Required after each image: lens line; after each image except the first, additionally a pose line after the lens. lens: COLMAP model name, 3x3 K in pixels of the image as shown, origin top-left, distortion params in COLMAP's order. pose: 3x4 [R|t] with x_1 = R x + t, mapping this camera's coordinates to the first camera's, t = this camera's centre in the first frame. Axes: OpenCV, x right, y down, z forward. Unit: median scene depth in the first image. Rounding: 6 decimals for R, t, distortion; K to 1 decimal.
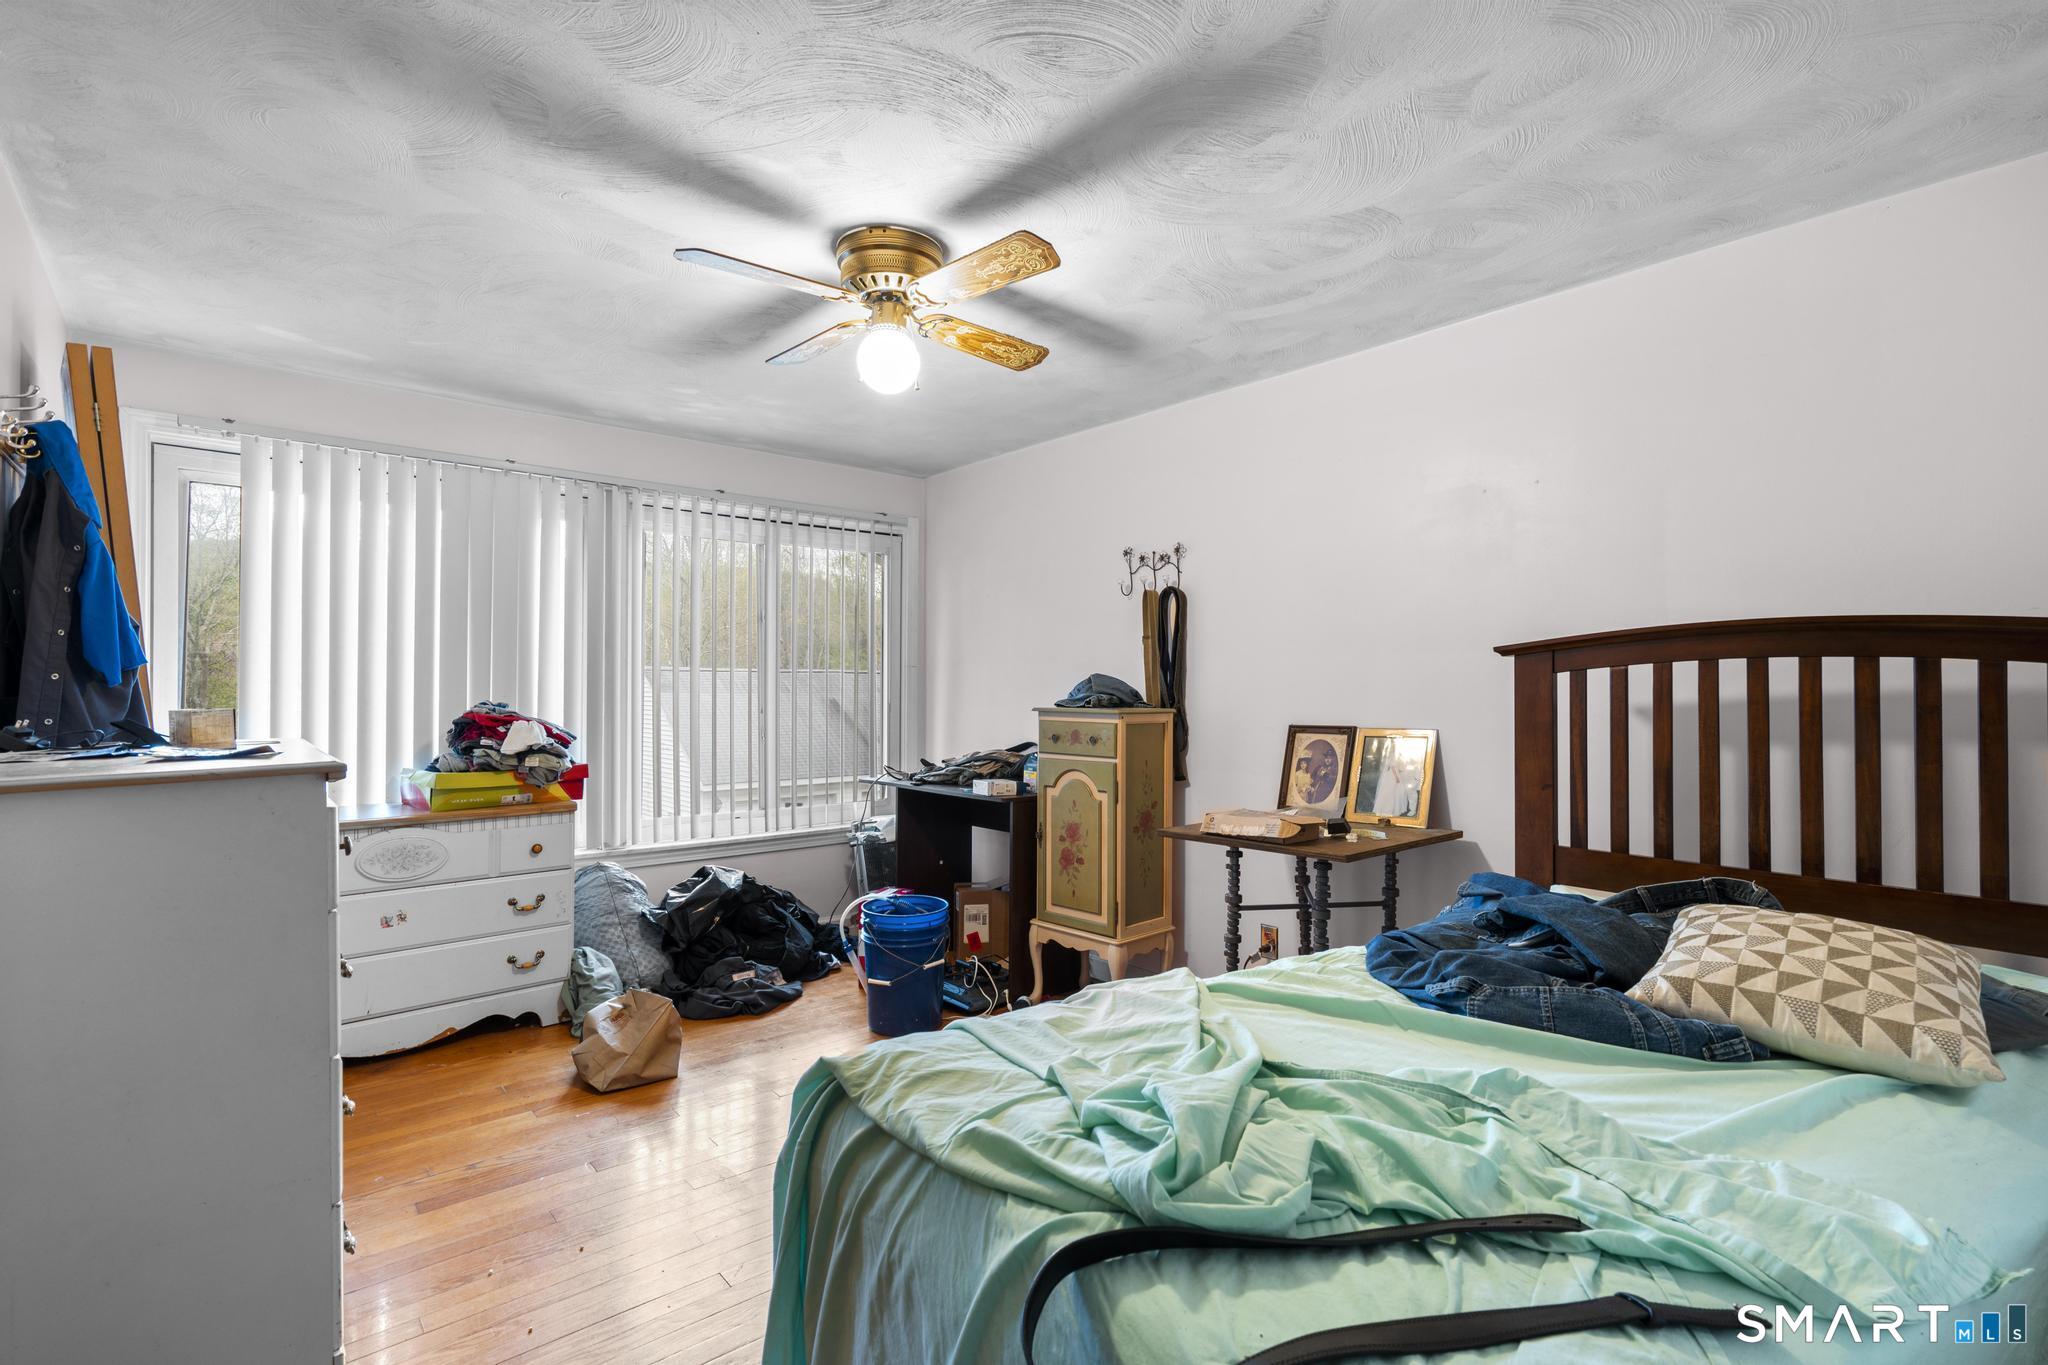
lens RADIAL K [[962.5, 0, 1021.3], [0, 962.5, 681.3], [0, 0, 1]] dist [0.001122, -0.001980]
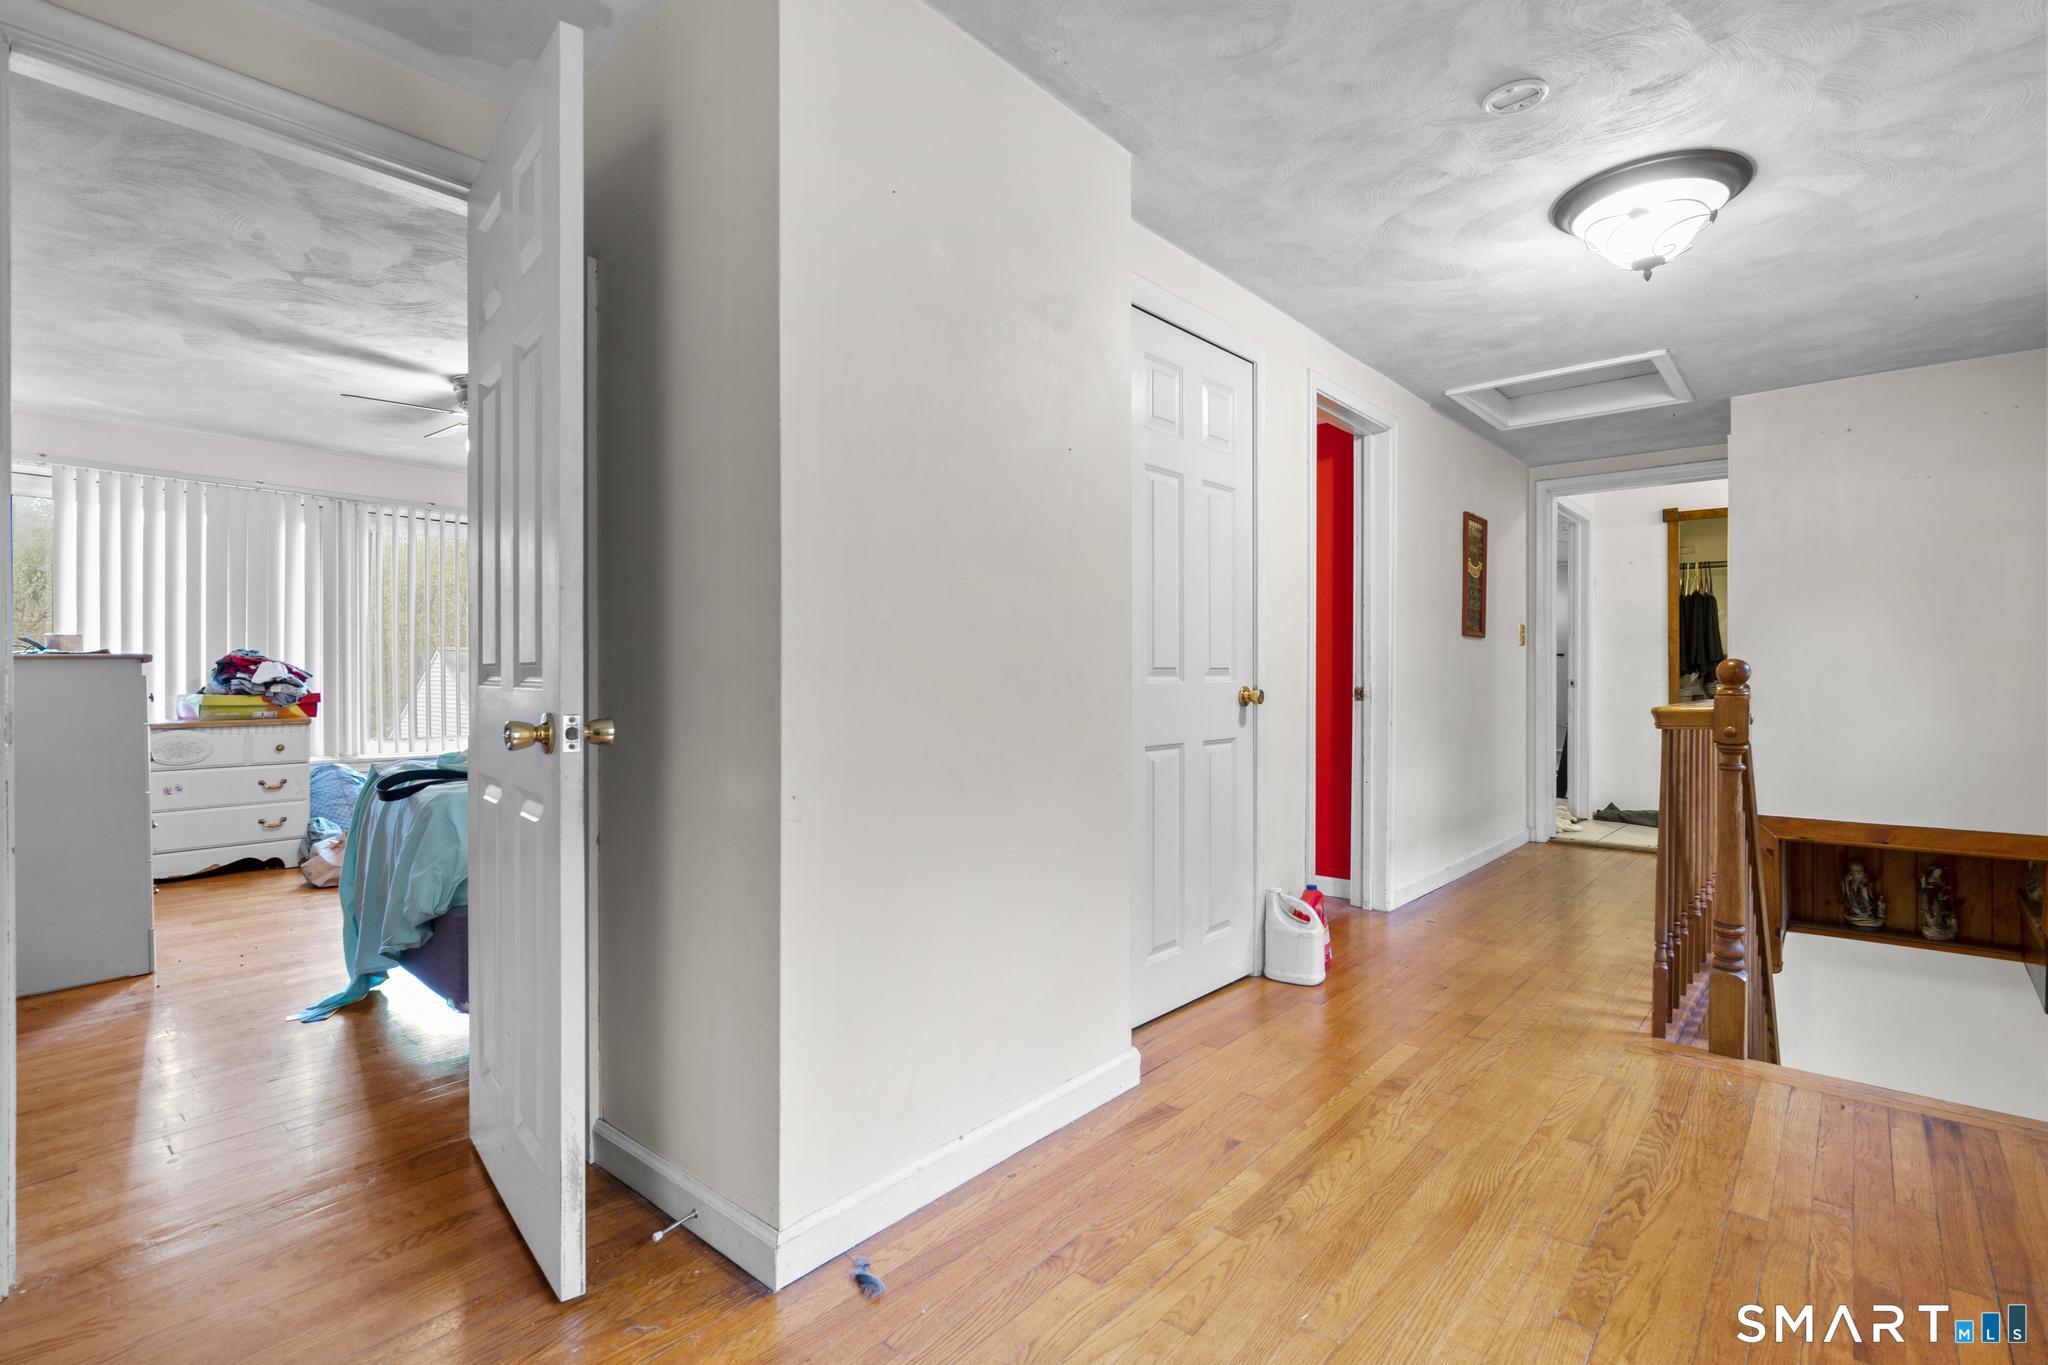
lens RADIAL K [[962.5, 0, 1027.9], [0, 962.5, 681.6], [0, 0, 1]] dist [0.001122, -0.001980]
pose [[0.987607, -0.001579, 0.156939, 0.397855], [-0.000399, 0.999921, 0.012569, 0.052549], [-0.156947, -0.012475, 0.987528, -0.637451]]
